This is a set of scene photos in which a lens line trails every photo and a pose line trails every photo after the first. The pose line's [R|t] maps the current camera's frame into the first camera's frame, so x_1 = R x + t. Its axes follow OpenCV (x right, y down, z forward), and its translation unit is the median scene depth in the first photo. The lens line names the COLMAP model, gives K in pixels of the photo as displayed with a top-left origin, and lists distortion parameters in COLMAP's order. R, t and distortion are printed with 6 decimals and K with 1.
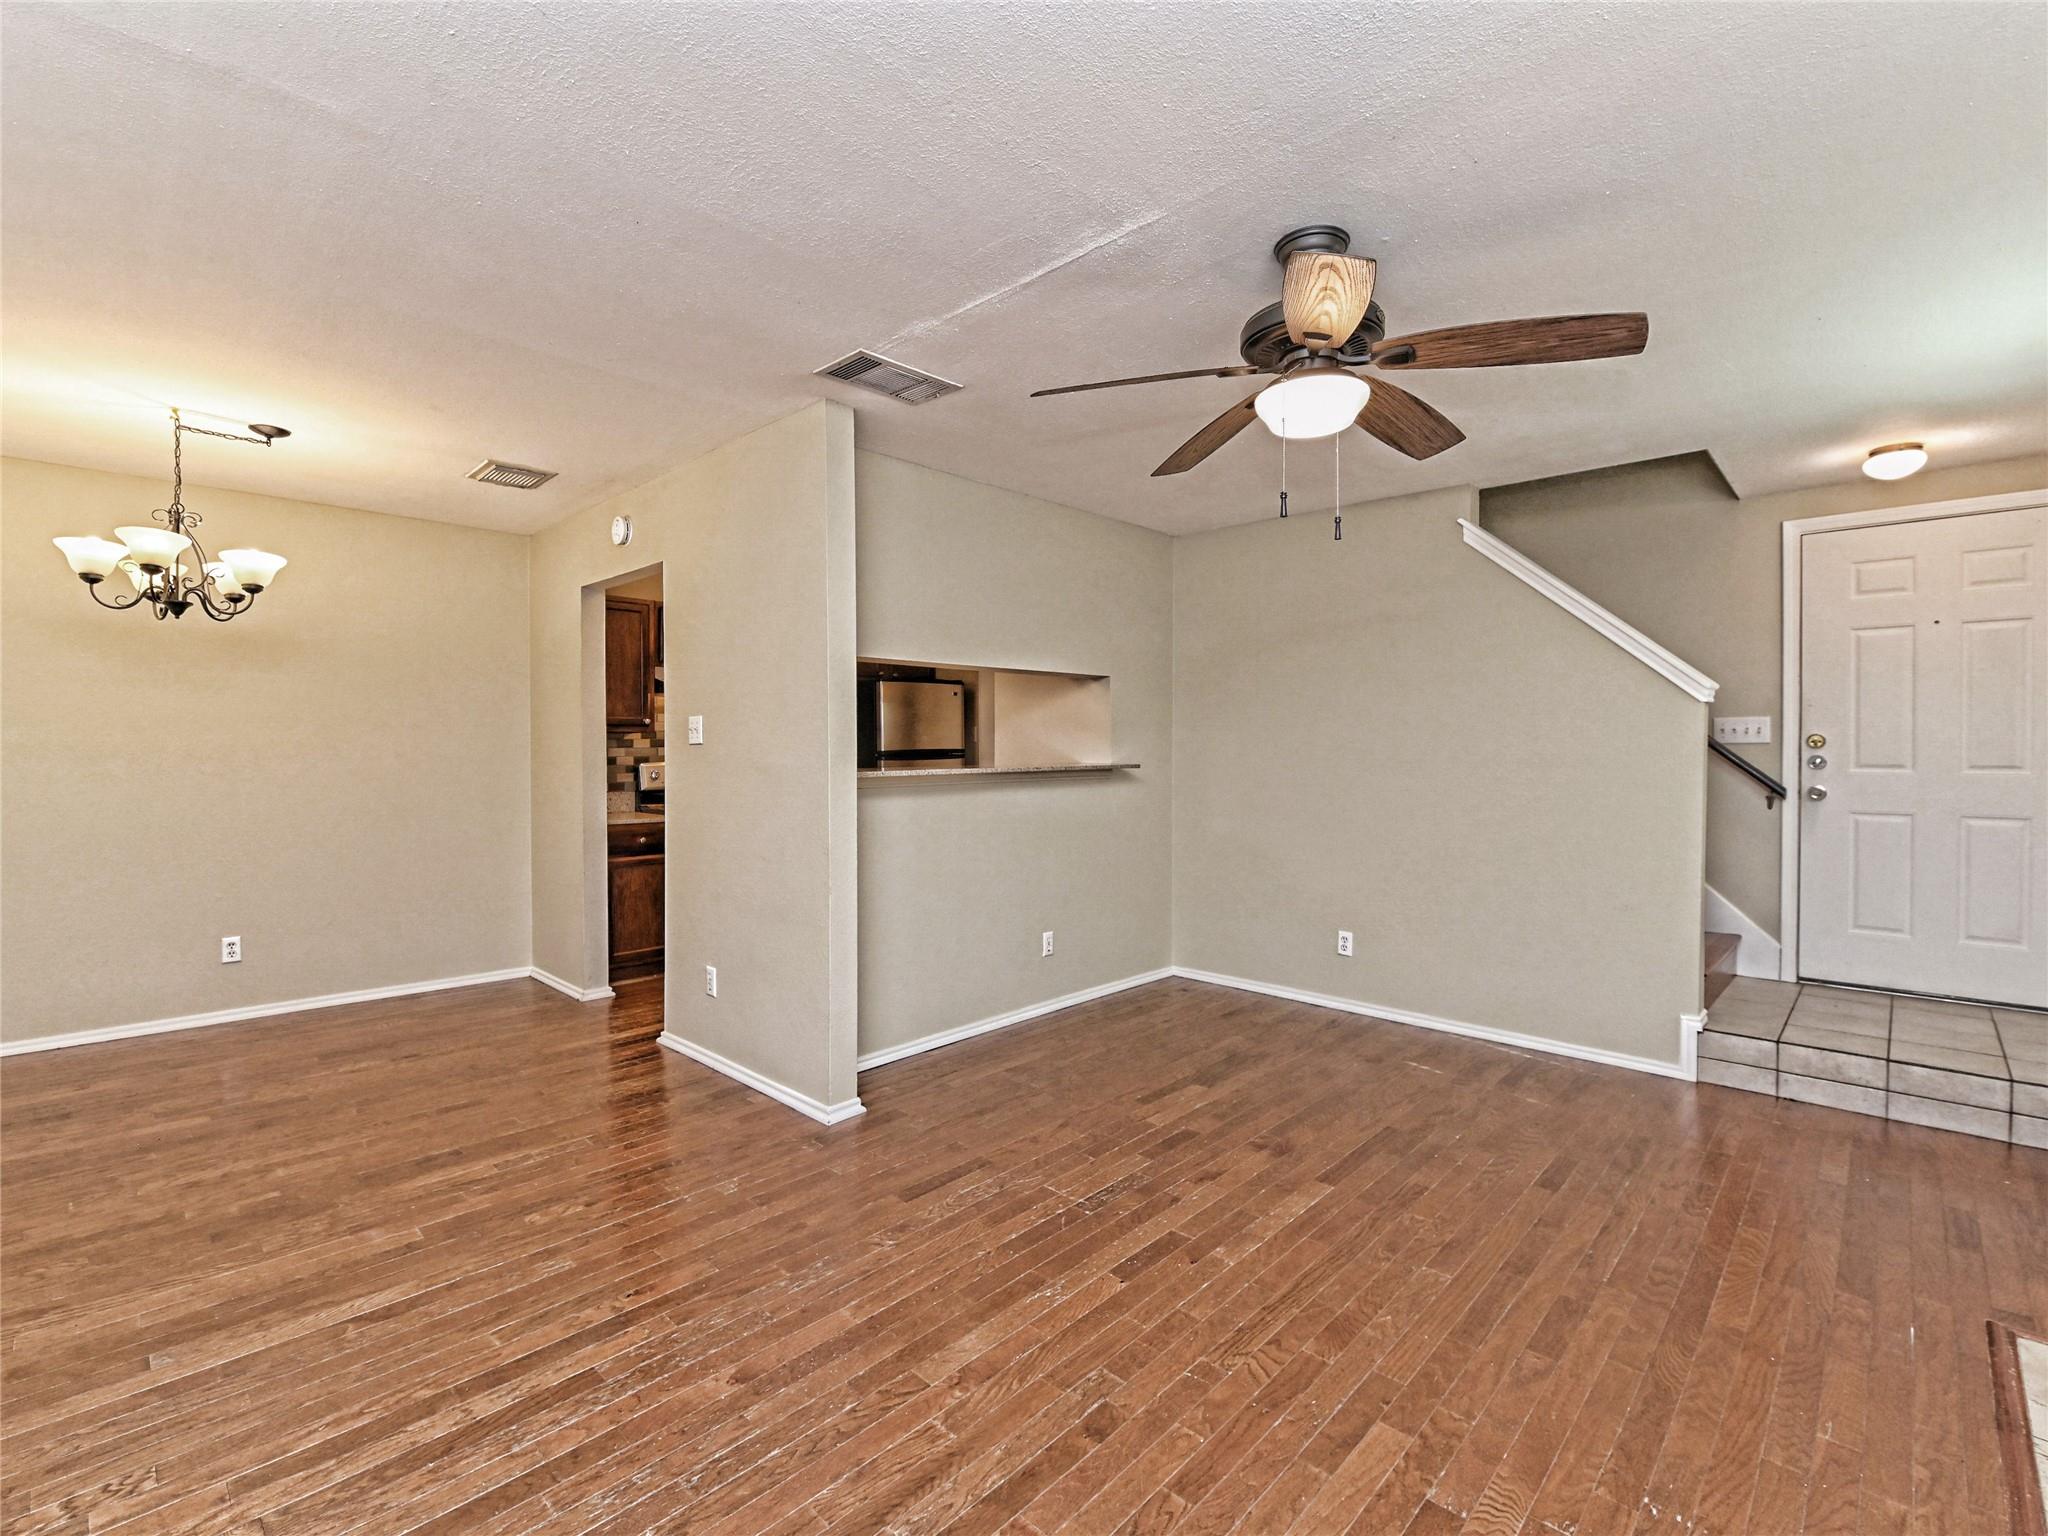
lens RADIAL K [[925.8, 0, 1019.9], [0, 925.8, 768.2], [0, 0, 1]] dist [-0.015802, -0.001369]
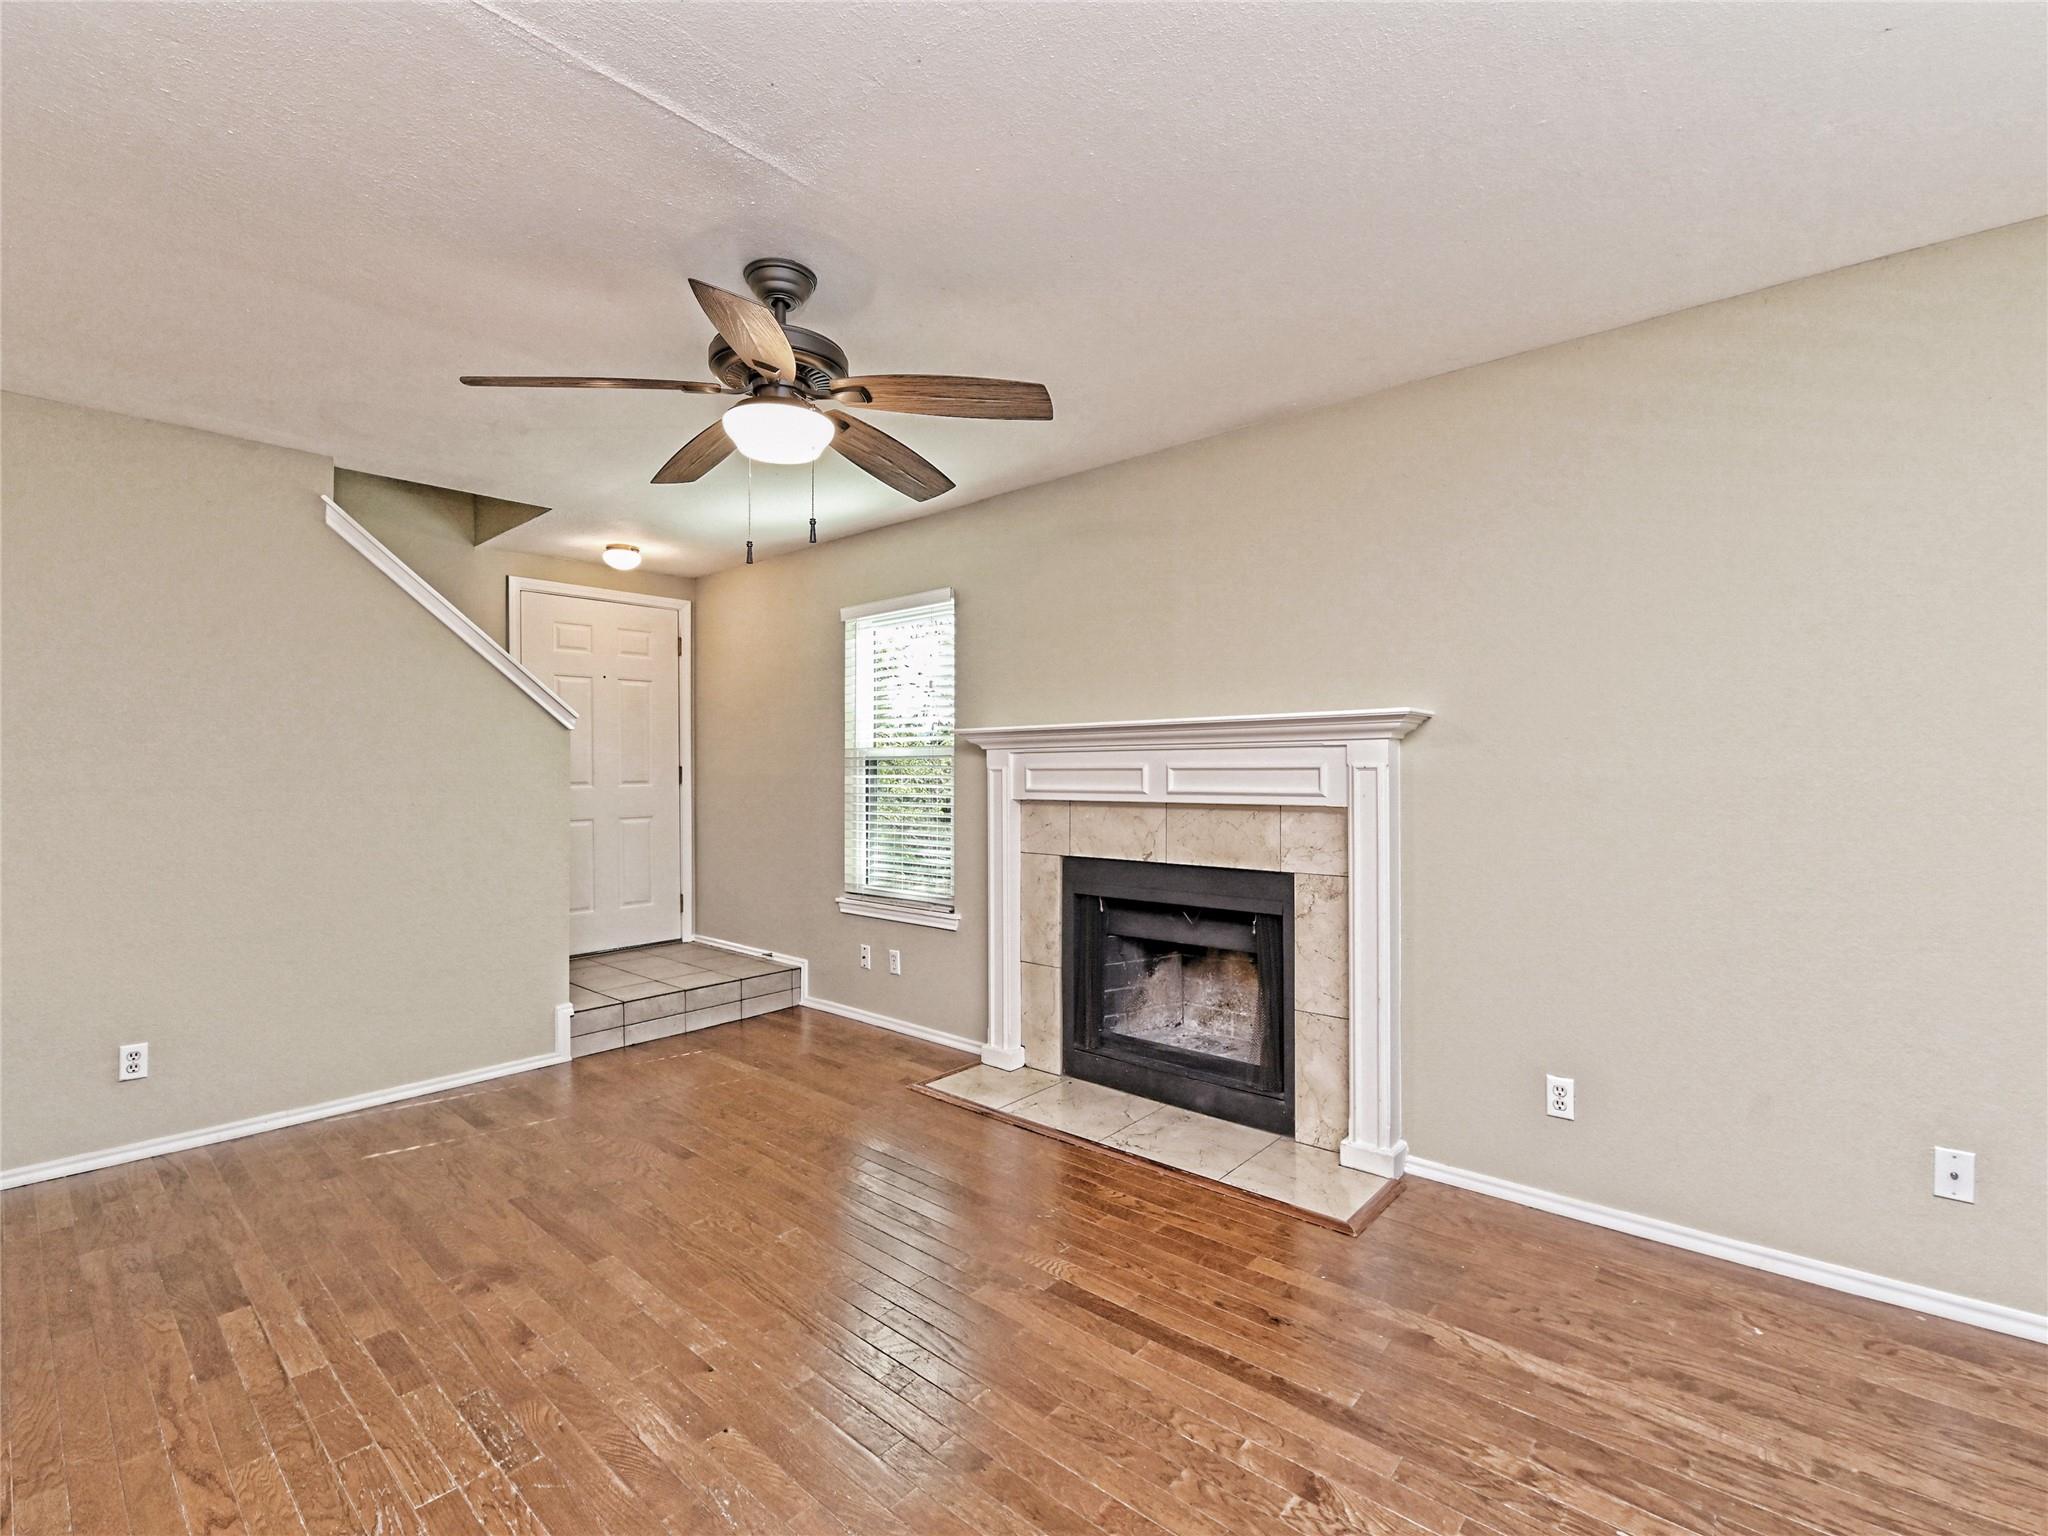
lens RADIAL K [[925.8, 0, 1029.1], [0, 925.8, 769.8], [0, 0, 1]] dist [-0.015802, -0.001369]
pose [[-0.051203, -0.003158, 0.998683, -0.552486], [0.028414, 0.999586, 0.004618, -0.012595], [-0.998284, 0.028614, -0.051092, 0.598516]]
